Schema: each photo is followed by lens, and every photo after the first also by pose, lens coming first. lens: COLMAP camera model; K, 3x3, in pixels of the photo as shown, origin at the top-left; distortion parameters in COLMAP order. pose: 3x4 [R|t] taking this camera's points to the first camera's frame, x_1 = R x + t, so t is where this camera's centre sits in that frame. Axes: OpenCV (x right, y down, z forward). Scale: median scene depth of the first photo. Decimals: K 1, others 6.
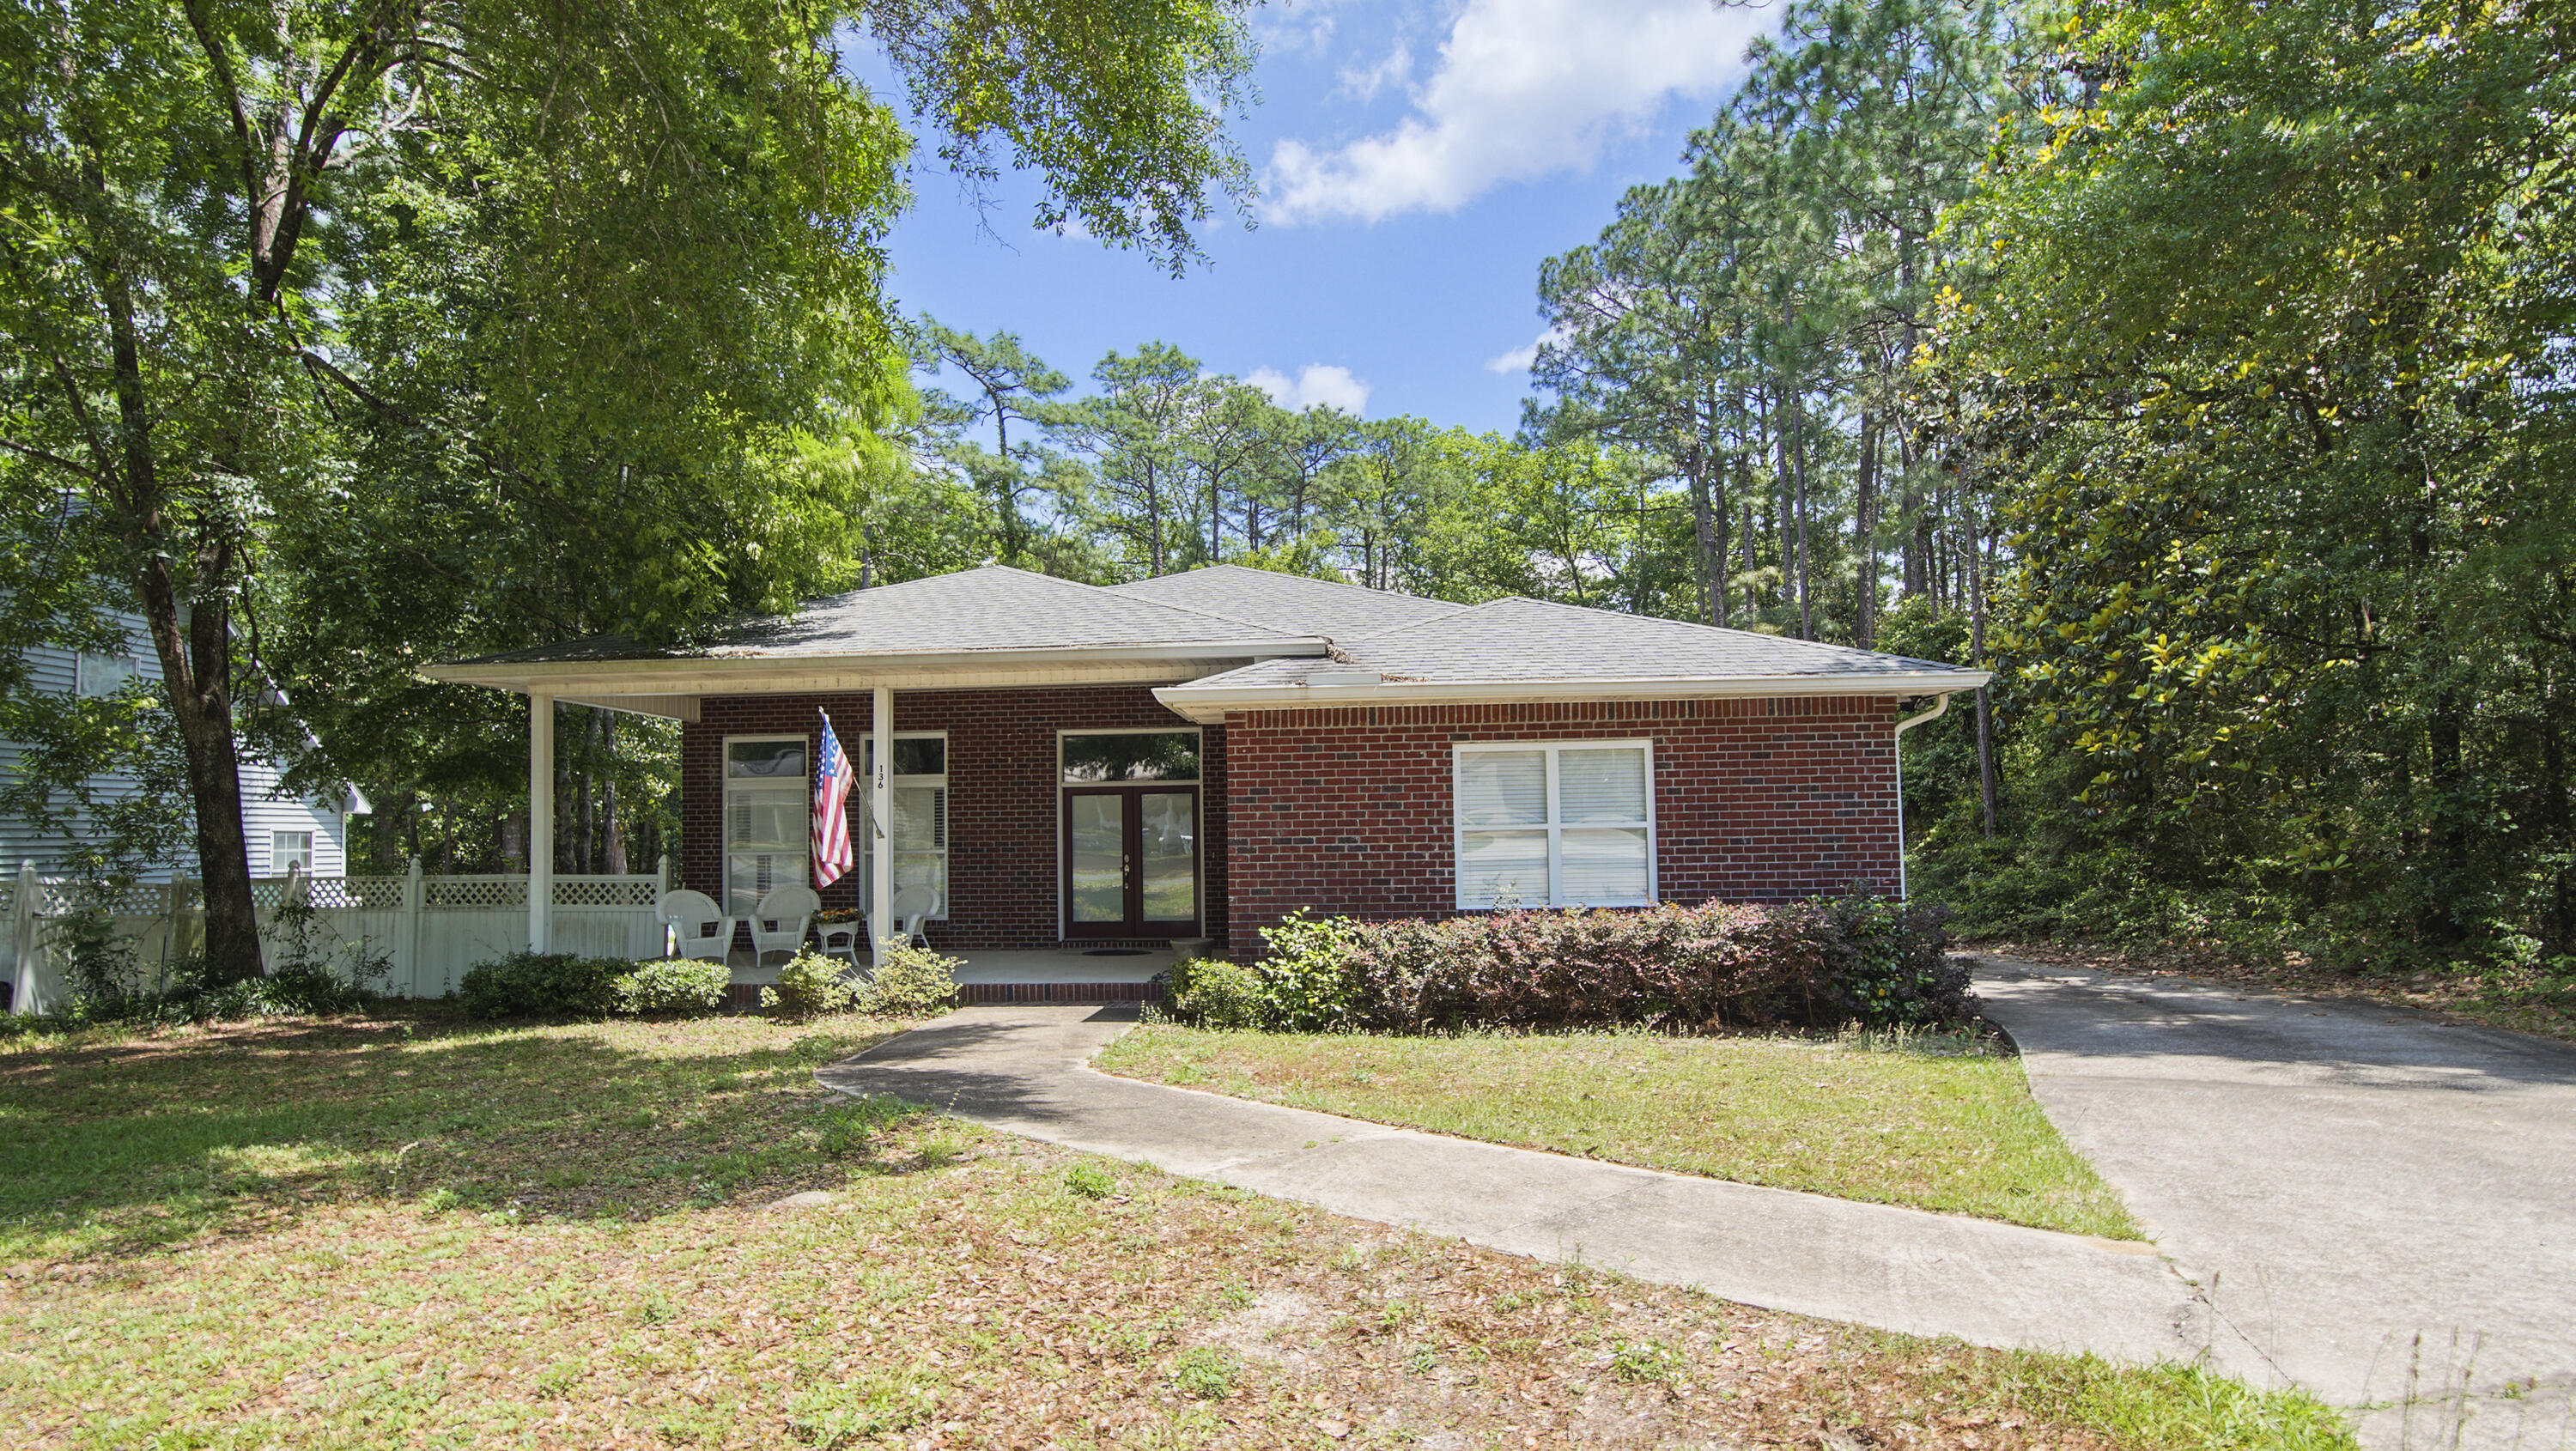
lens RADIAL K [[1069.7, 0, 1383.9], [0, 1069.7, 720.7], [0, 0, 1]] dist [-0.028835, -0.000004]
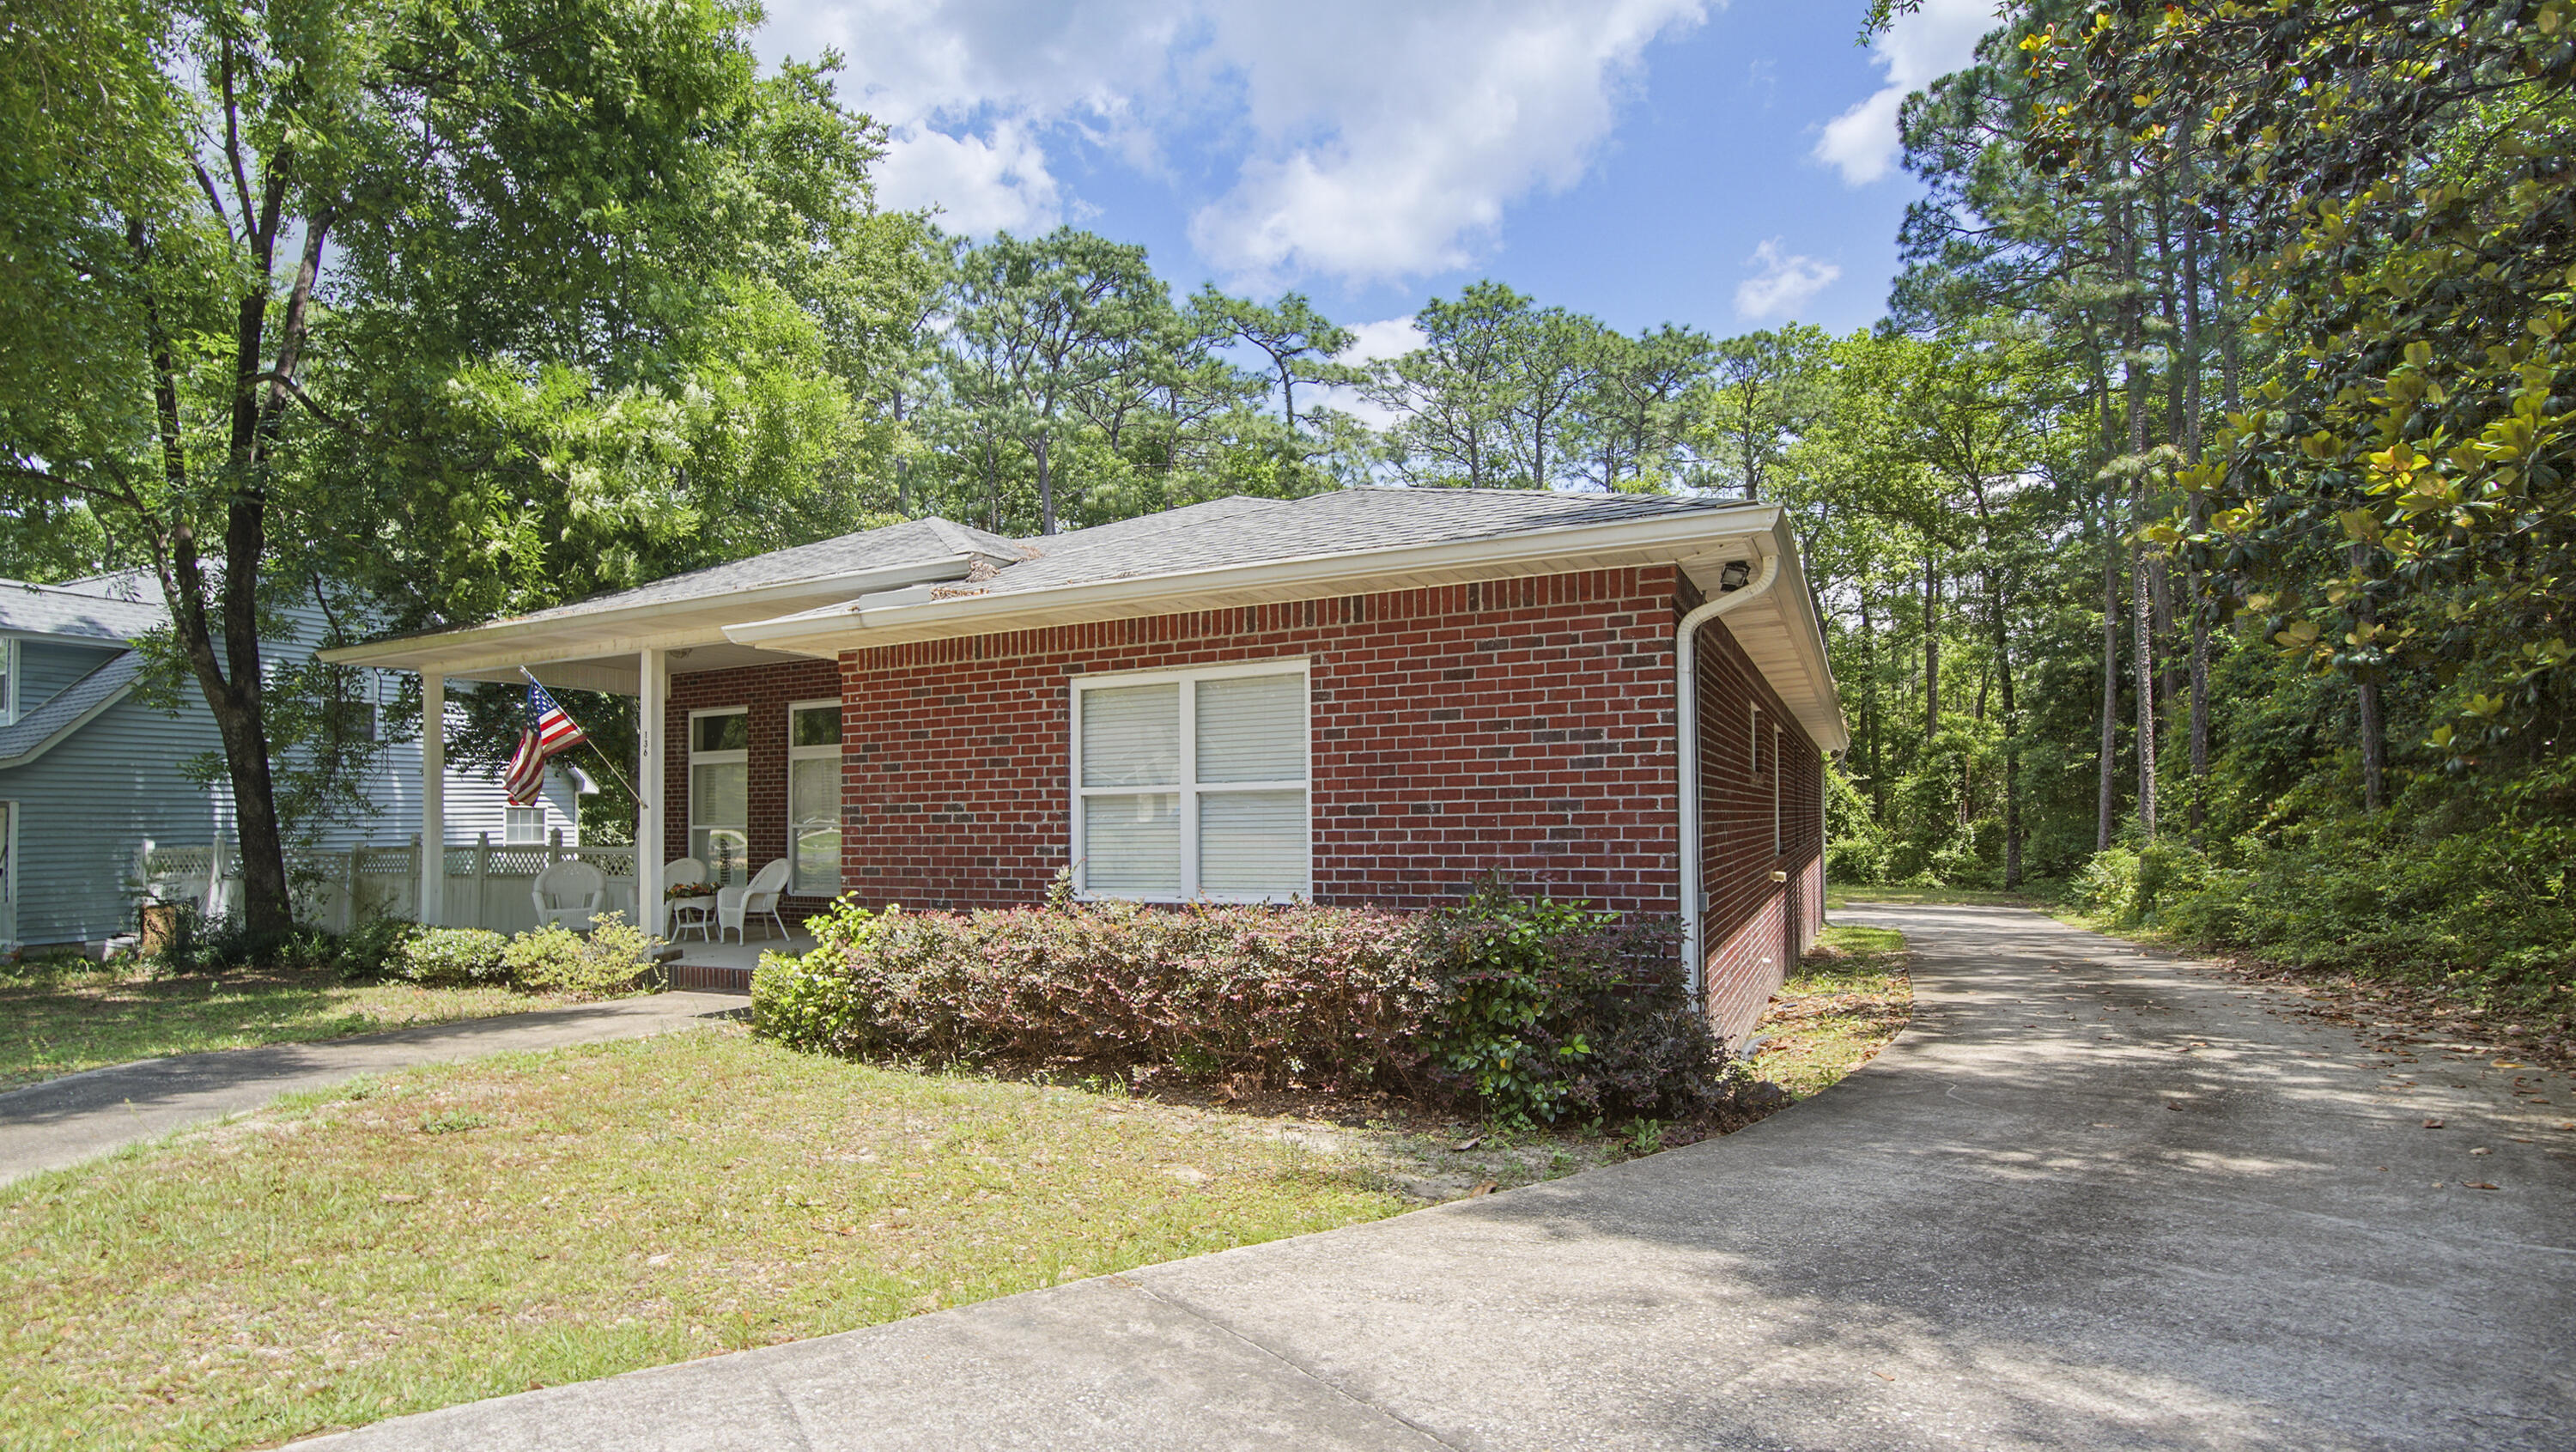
lens RADIAL K [[1158.6, 0, 1288.0], [0, 1158.6, 726.0], [0, 0, 1]] dist [-0.031528, 0.000063]
pose [[0.928126, -0.028004, -0.371211, 0.502529], [0.039296, 0.998965, 0.022890, 0.042462], [0.370186, -0.035832, 0.928266, 0.310267]]
